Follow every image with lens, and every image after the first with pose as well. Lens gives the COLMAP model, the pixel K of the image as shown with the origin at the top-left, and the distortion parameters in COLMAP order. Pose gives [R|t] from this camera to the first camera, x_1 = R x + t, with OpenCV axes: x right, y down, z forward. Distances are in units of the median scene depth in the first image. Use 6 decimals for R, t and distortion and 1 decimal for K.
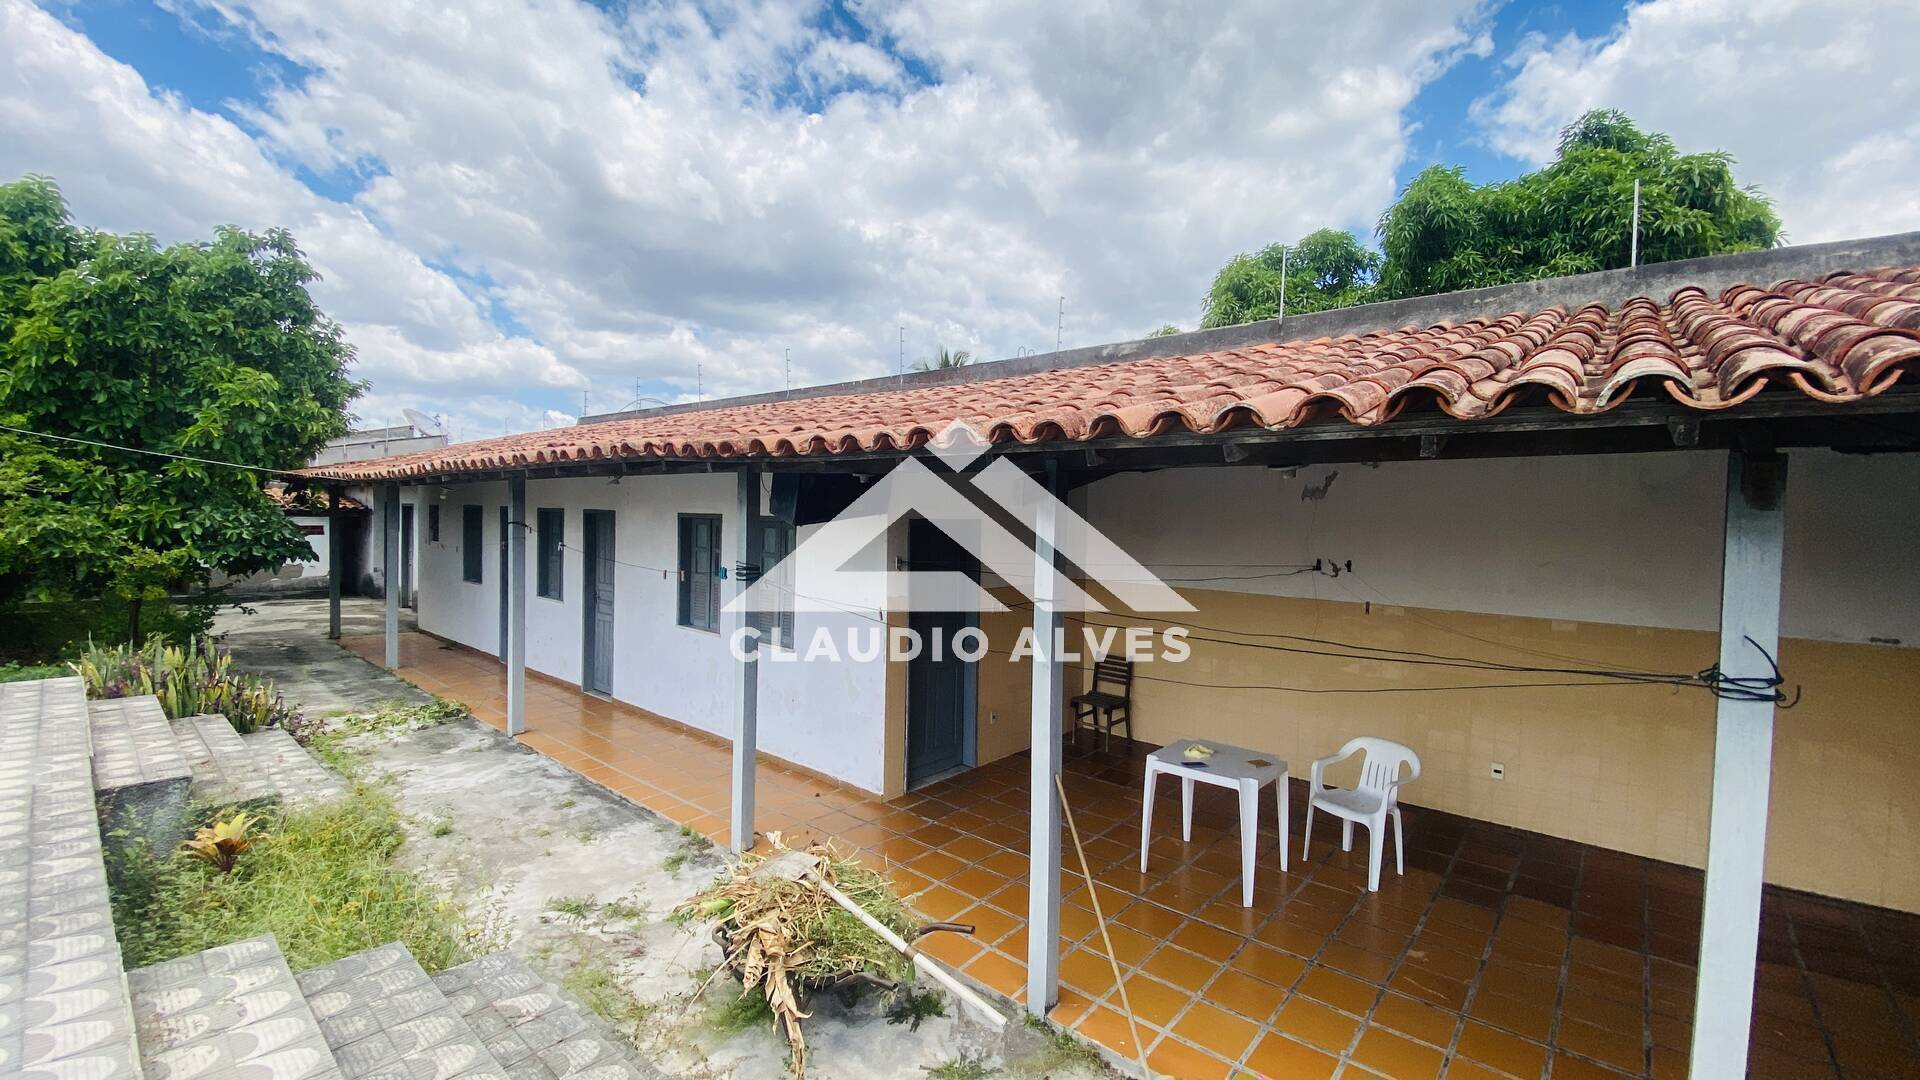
lens RADIAL K [[774.2, 0, 981.1], [0, 774.2, 526.4], [0, 0, 1]] dist [0.002313, -0.012113]
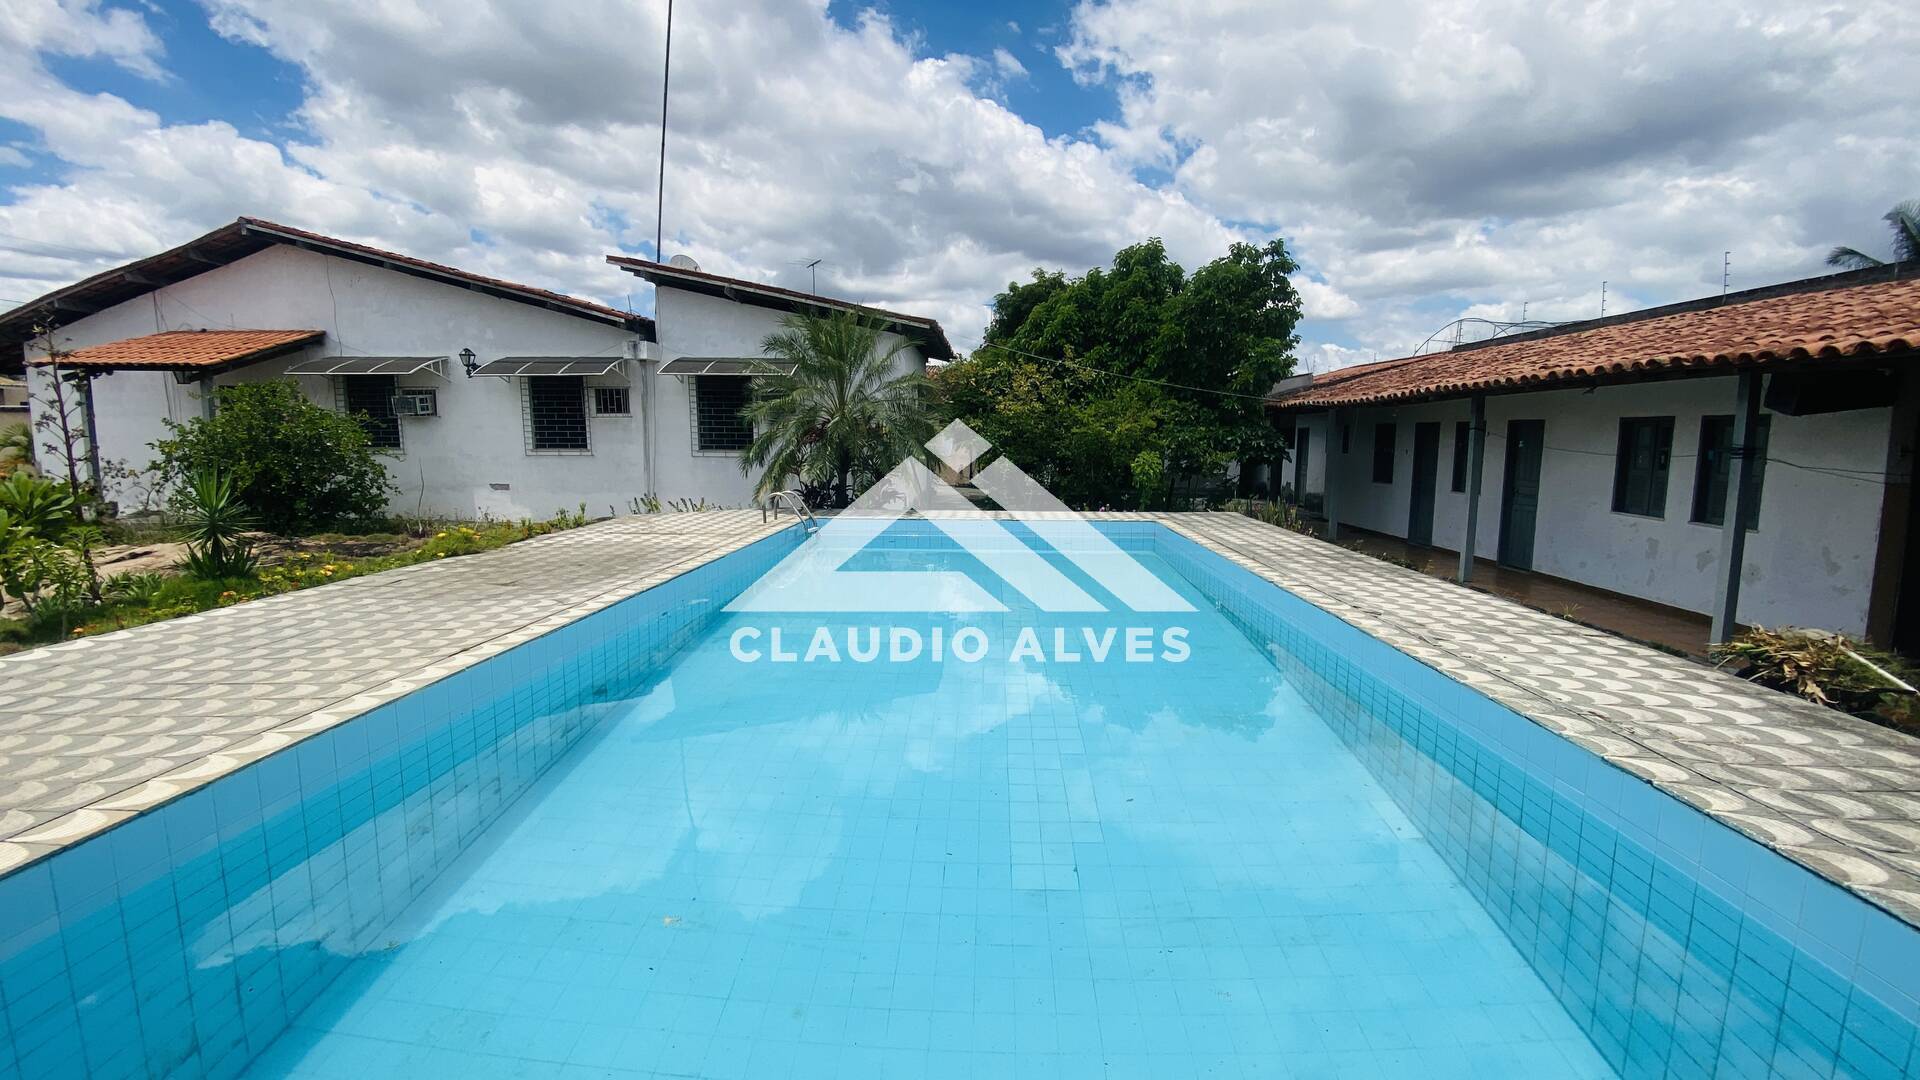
lens RADIAL K [[774.2, 0, 961.9], [0, 774.2, 543.7], [0, 0, 1]] dist [0.002313, -0.012113]
pose [[0.595571, 0.086994, -0.798578, -0.024884], [0.001547, 0.993993, 0.109435, 0.039714], [0.803301, -0.066412, 0.591859, -0.486021]]
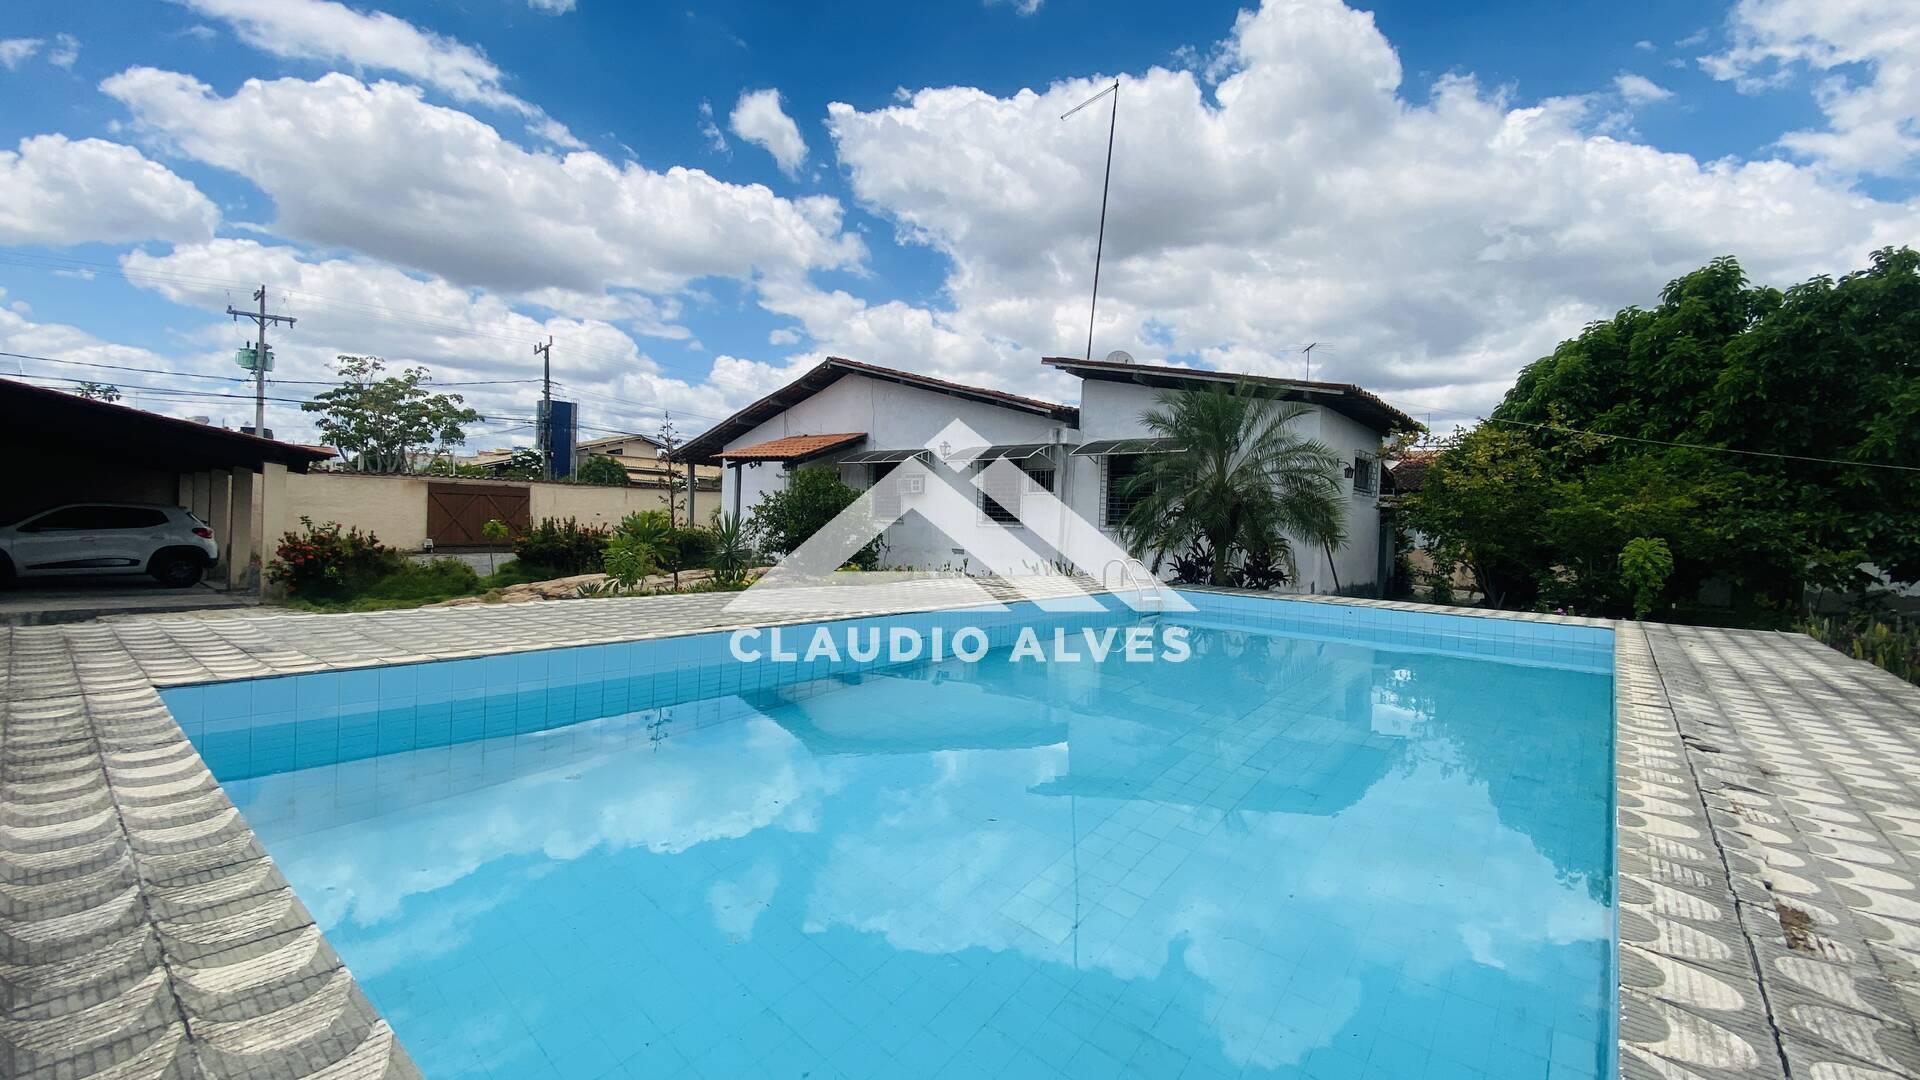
lens RADIAL K [[774.2, 0, 955.8], [0, 774.2, 545.0], [0, 0, 1]] dist [0.002313, -0.012113]
pose [[-0.022954, 0.001978, -0.999735, 0.067933], [-0.044583, 0.999001, 0.003000, 0.073783], [0.998742, 0.044641, -0.022843, -0.255140]]
